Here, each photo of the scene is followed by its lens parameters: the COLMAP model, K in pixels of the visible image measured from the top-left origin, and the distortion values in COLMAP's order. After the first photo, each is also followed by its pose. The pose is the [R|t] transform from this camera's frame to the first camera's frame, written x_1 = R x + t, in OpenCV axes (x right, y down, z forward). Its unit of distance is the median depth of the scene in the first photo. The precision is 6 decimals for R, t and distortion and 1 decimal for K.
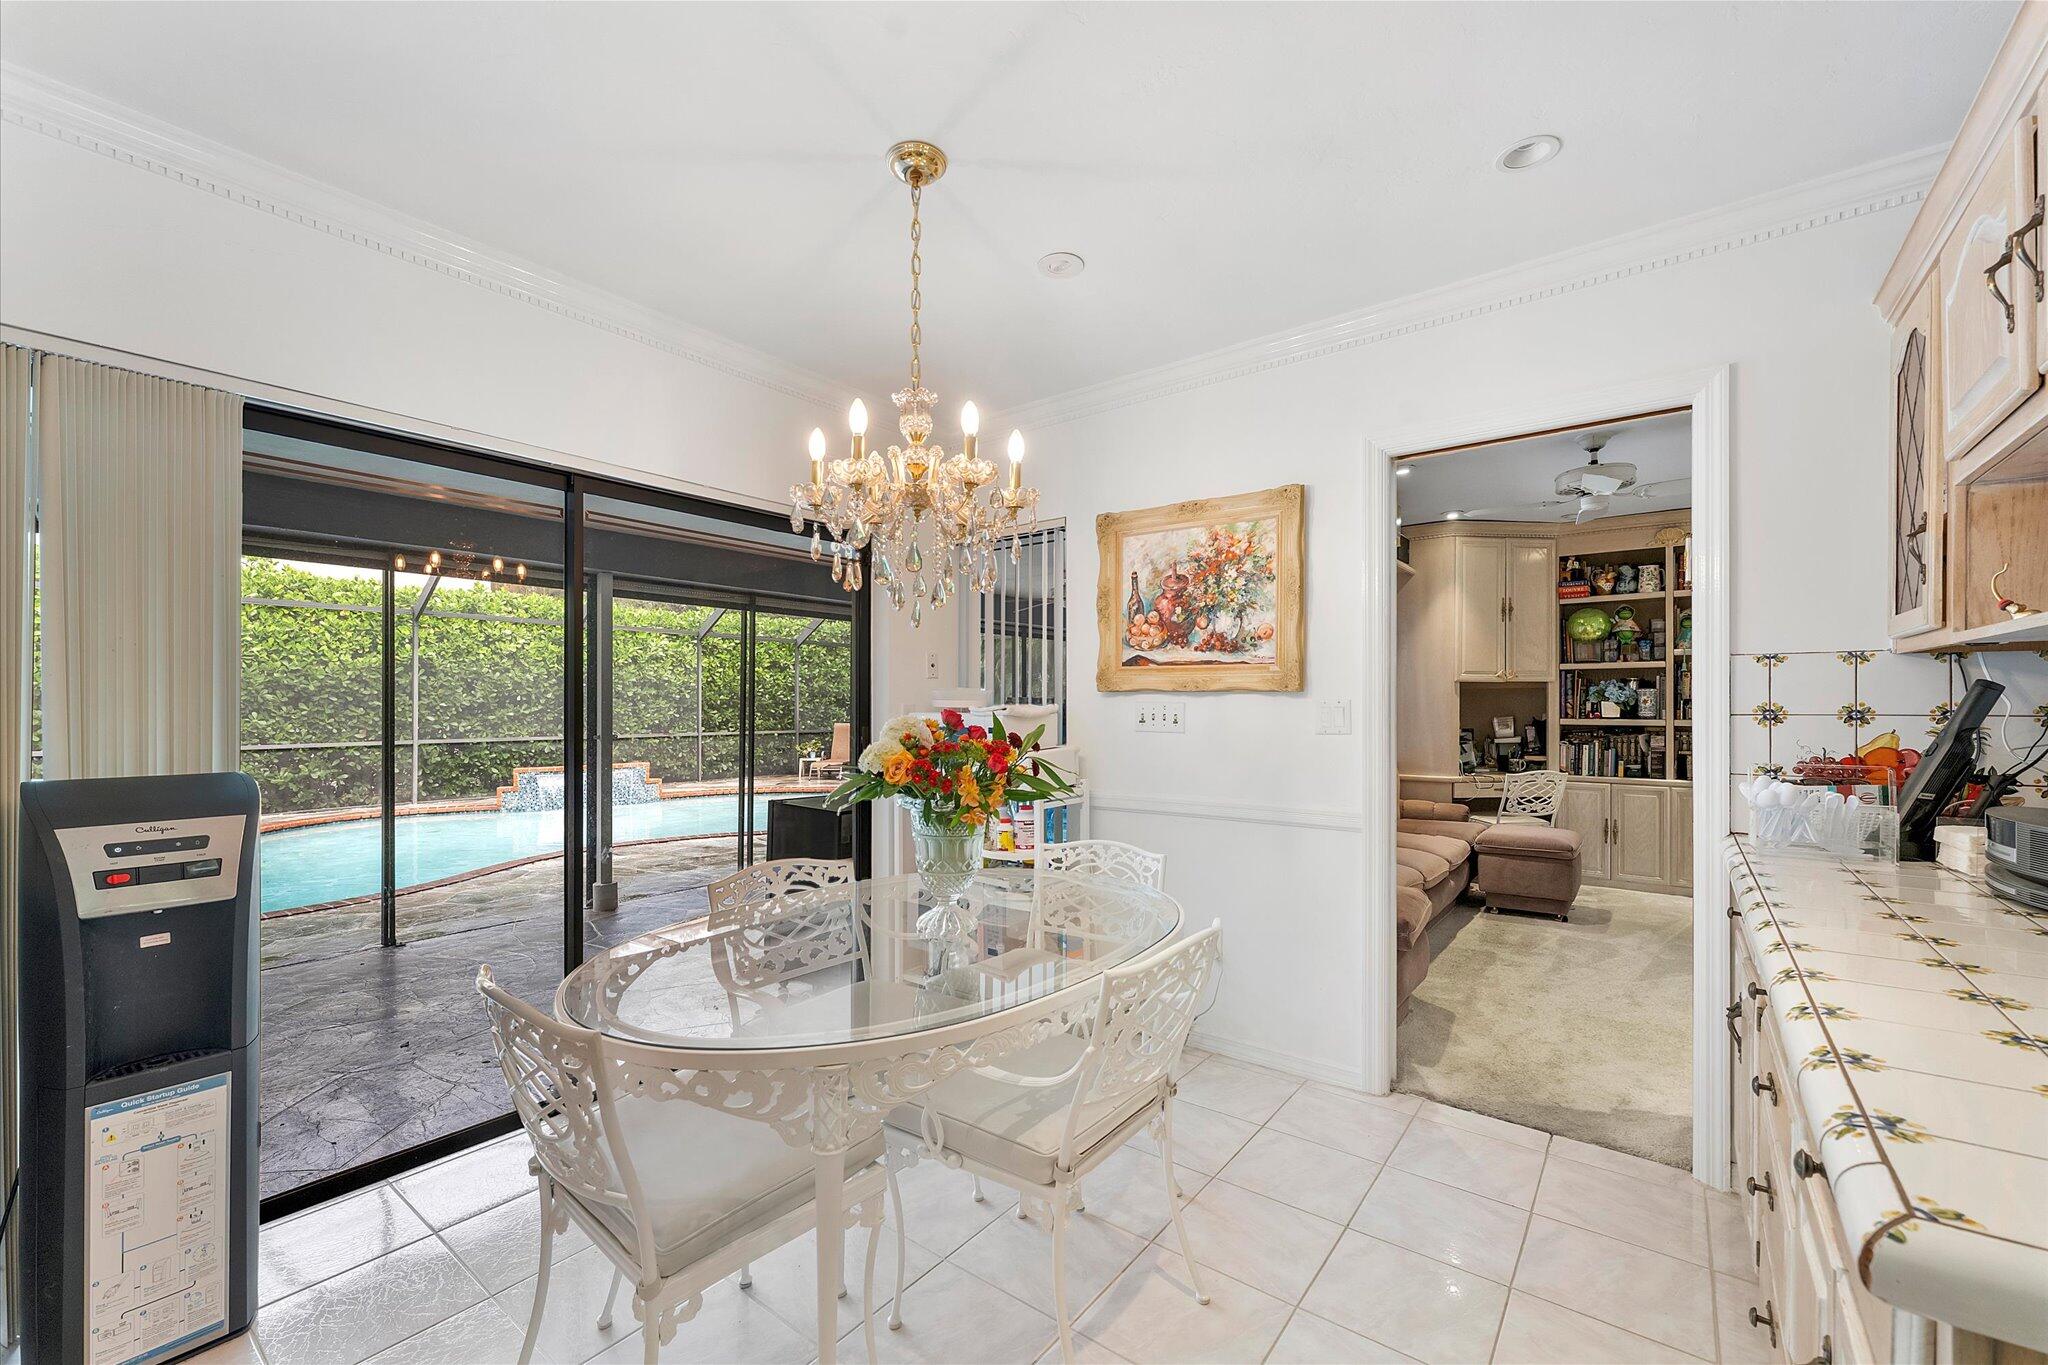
lens RADIAL K [[819.2, 0, 1019.4], [0, 819.2, 712.9], [0, 0, 1]] dist [0.000372, 0.000034]
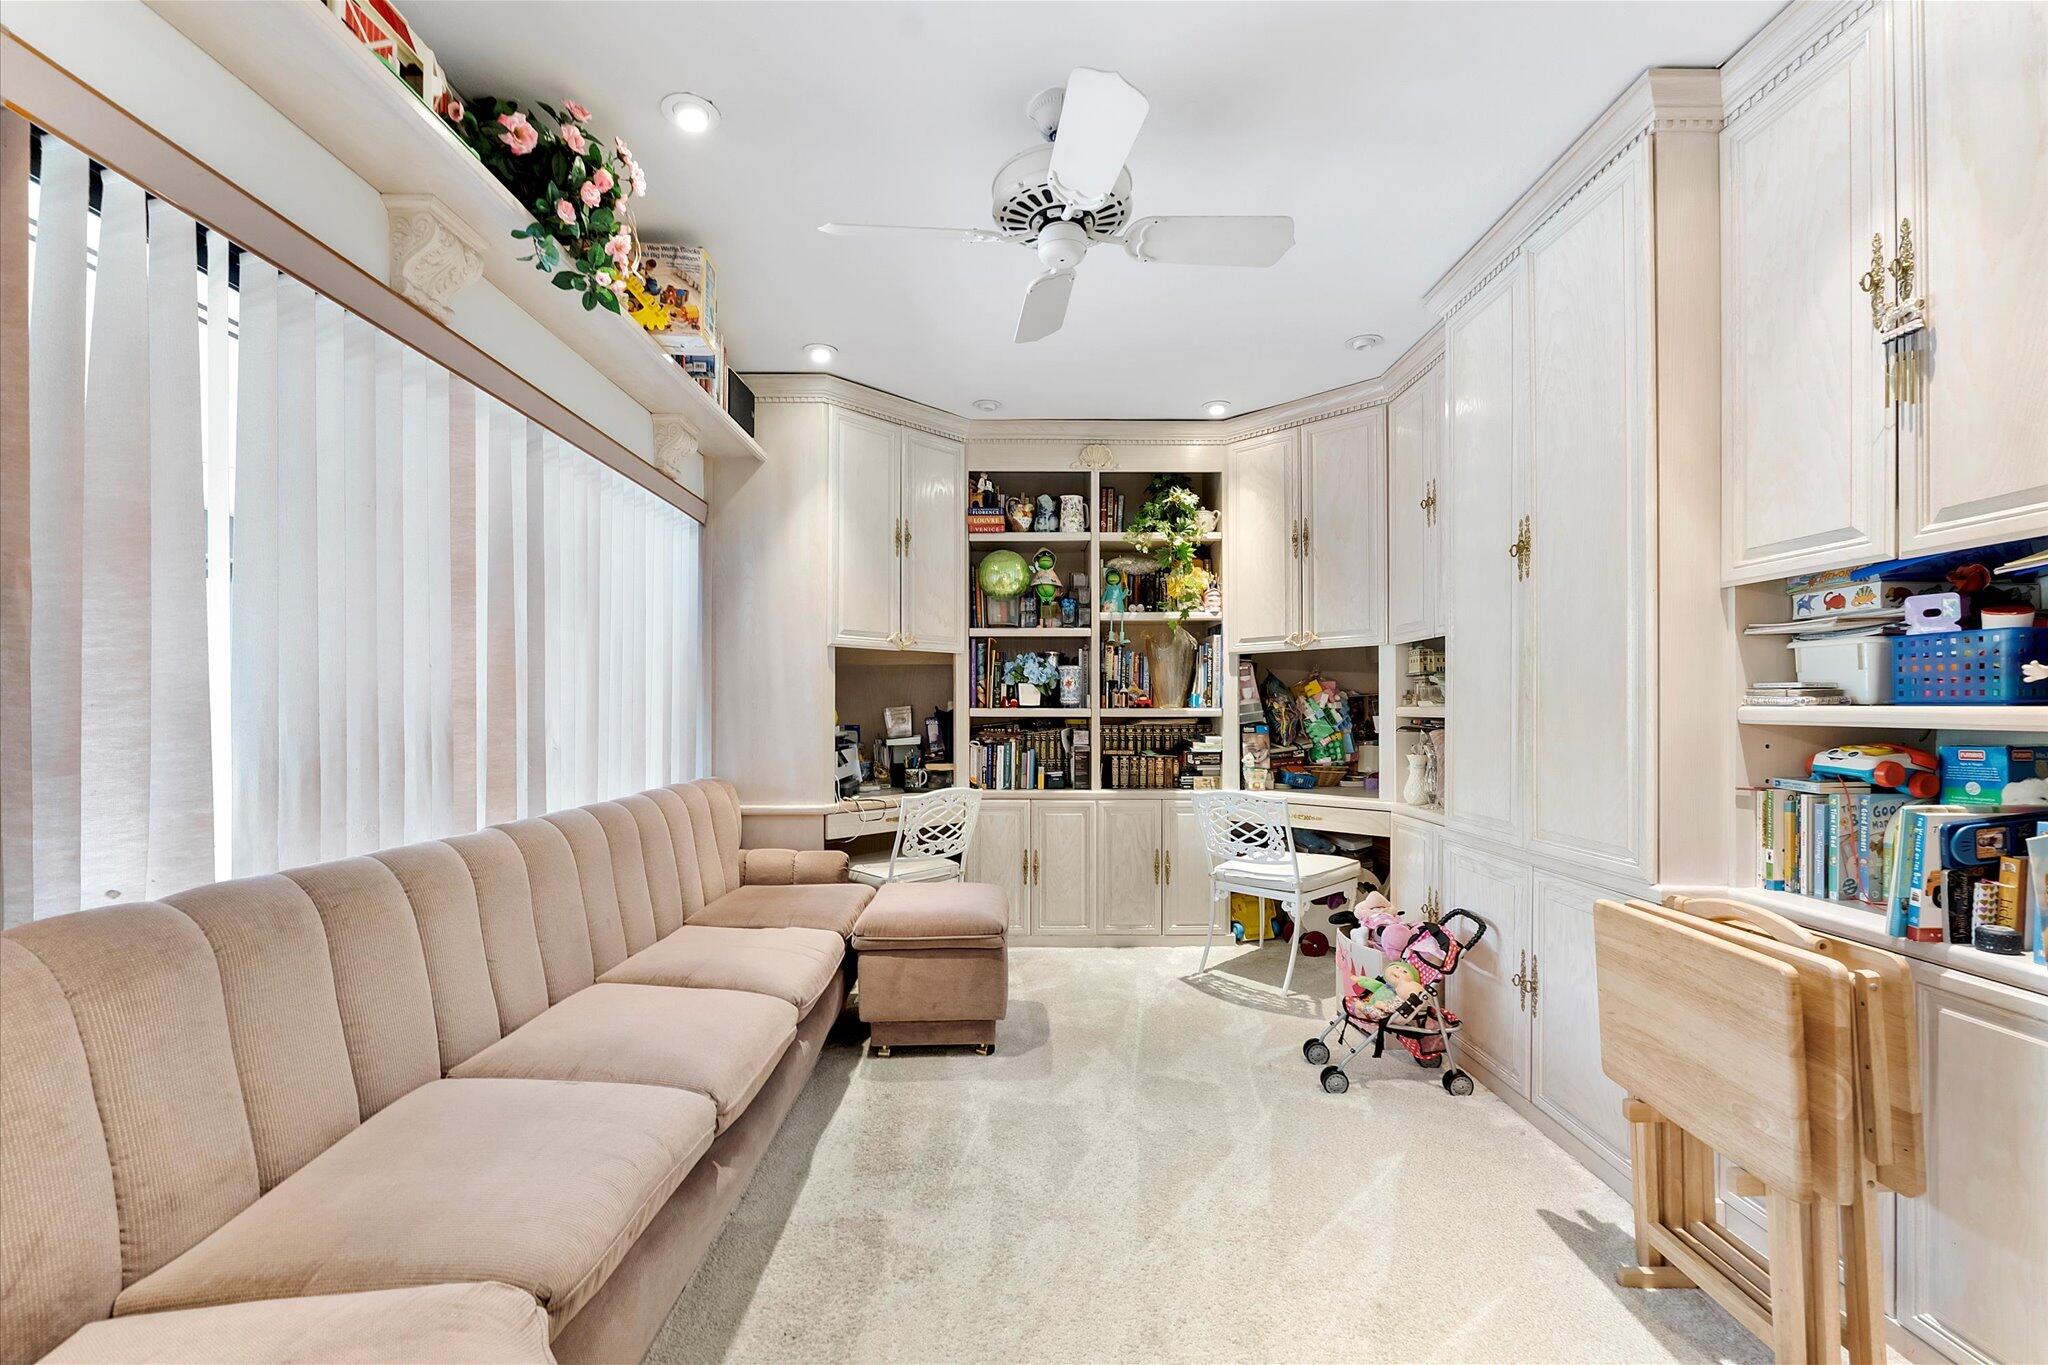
lens RADIAL K [[830.5, 0, 1012.7], [0, 830.5, 699.6], [0, 0, 1]] dist [0.000052, 0.000009]
pose [[0.783820, 0.006565, 0.620954, 0.264372], [0.004457, 0.999859, -0.016198, 0.011817], [-0.620972, 0.015464, 0.783680, 0.446570]]
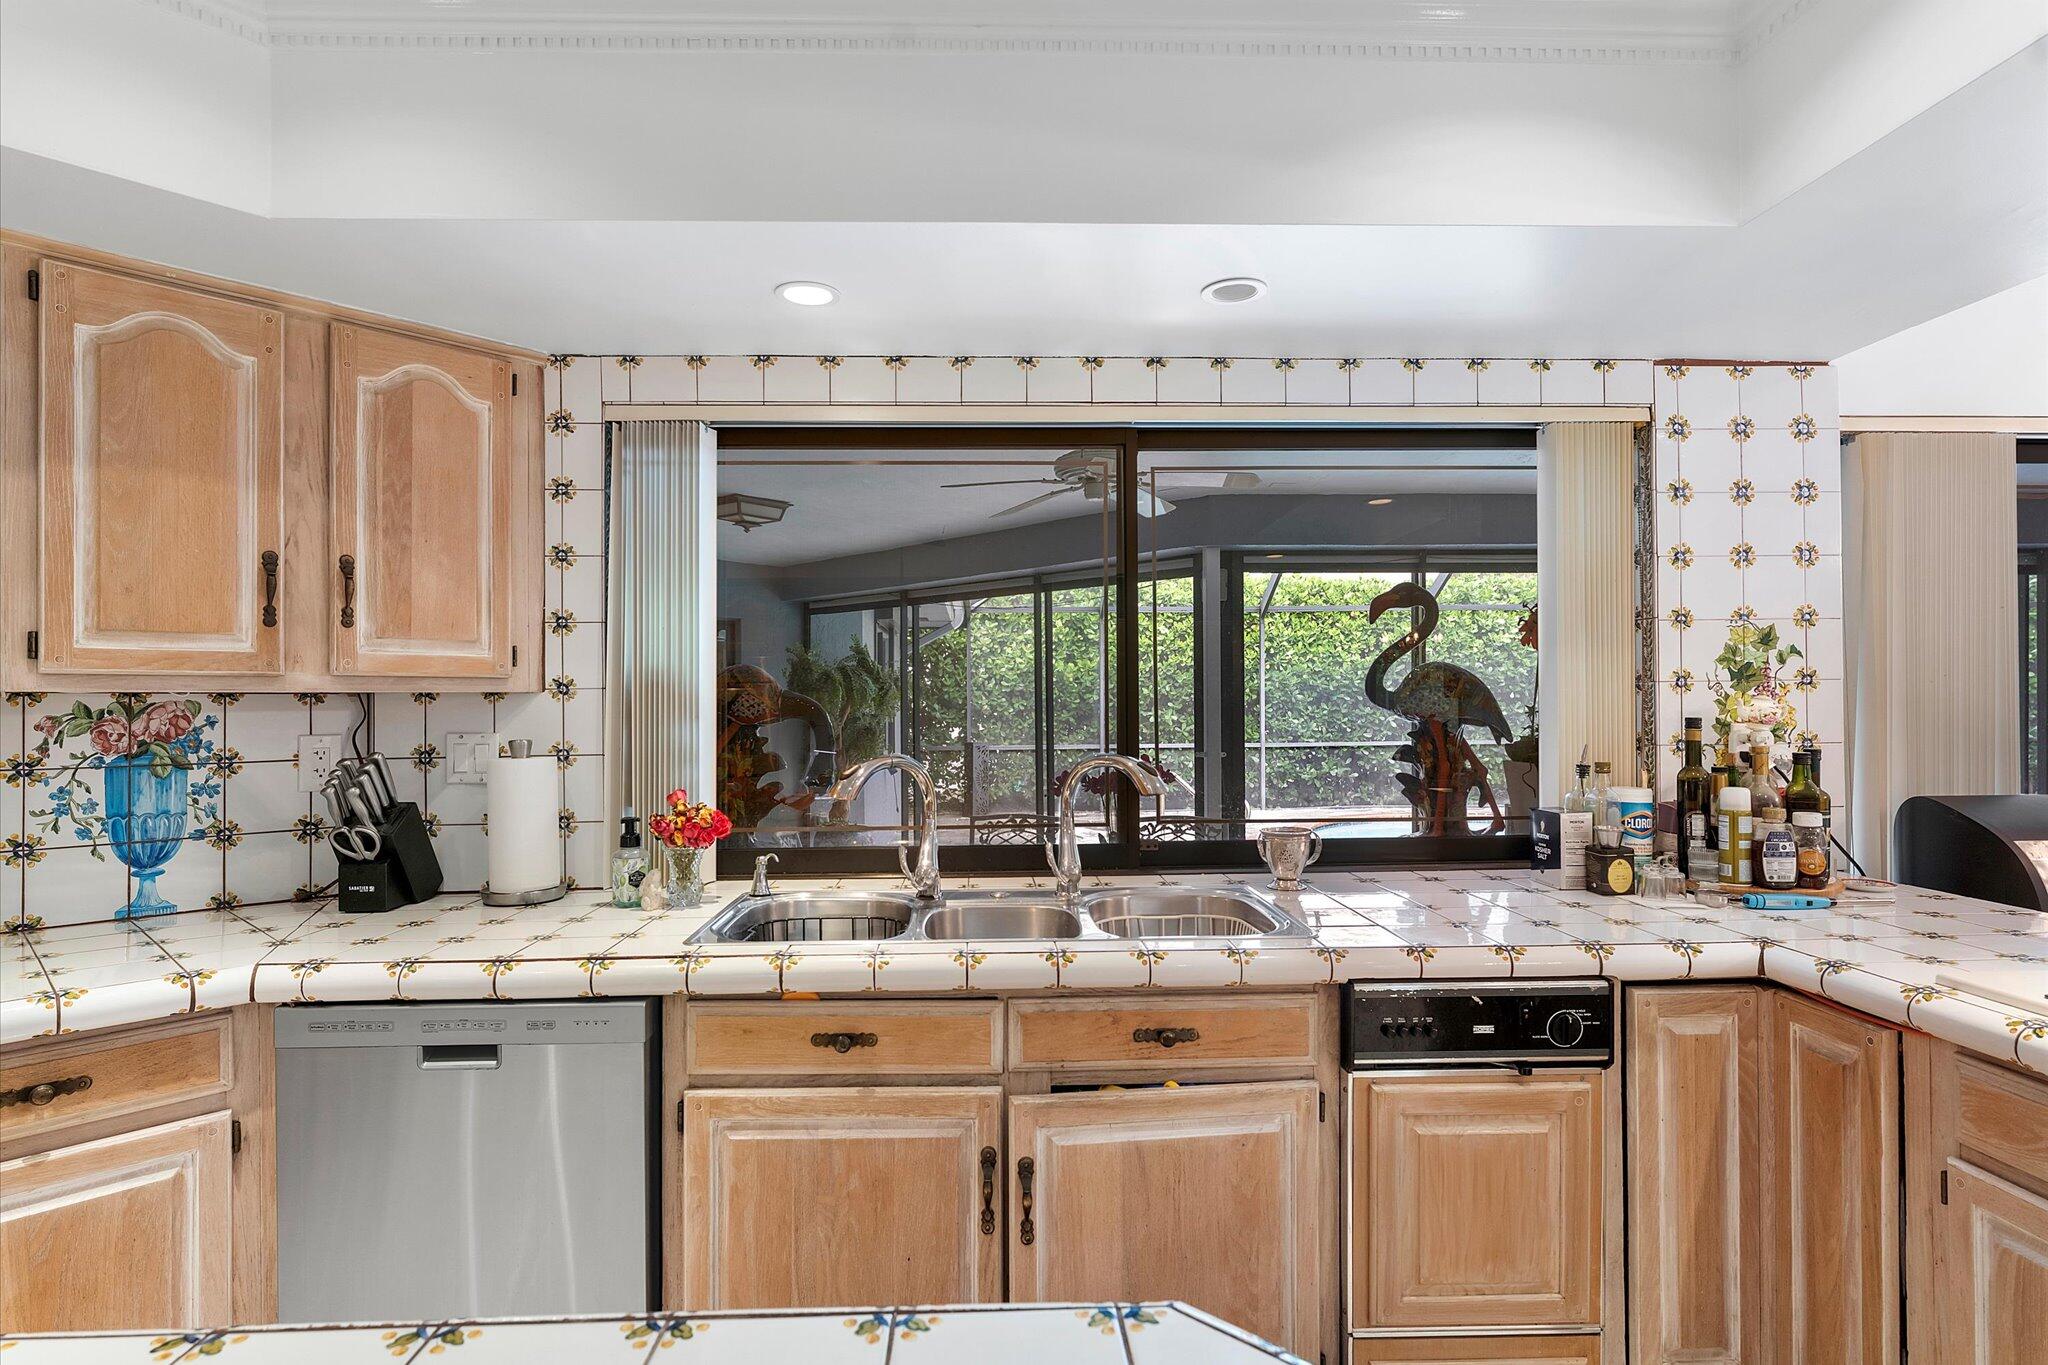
lens RADIAL K [[1025.1, 0, 1015.4], [0, 1025.1, 700.5], [0, 0, 1]] dist [0.000045, -0.000374]
pose [[0.646702, -0.006454, -0.762716, -0.272336], [0.001884, 0.999975, -0.006864, -0.013814], [0.762741, 0.003002, 0.646698, -0.287351]]
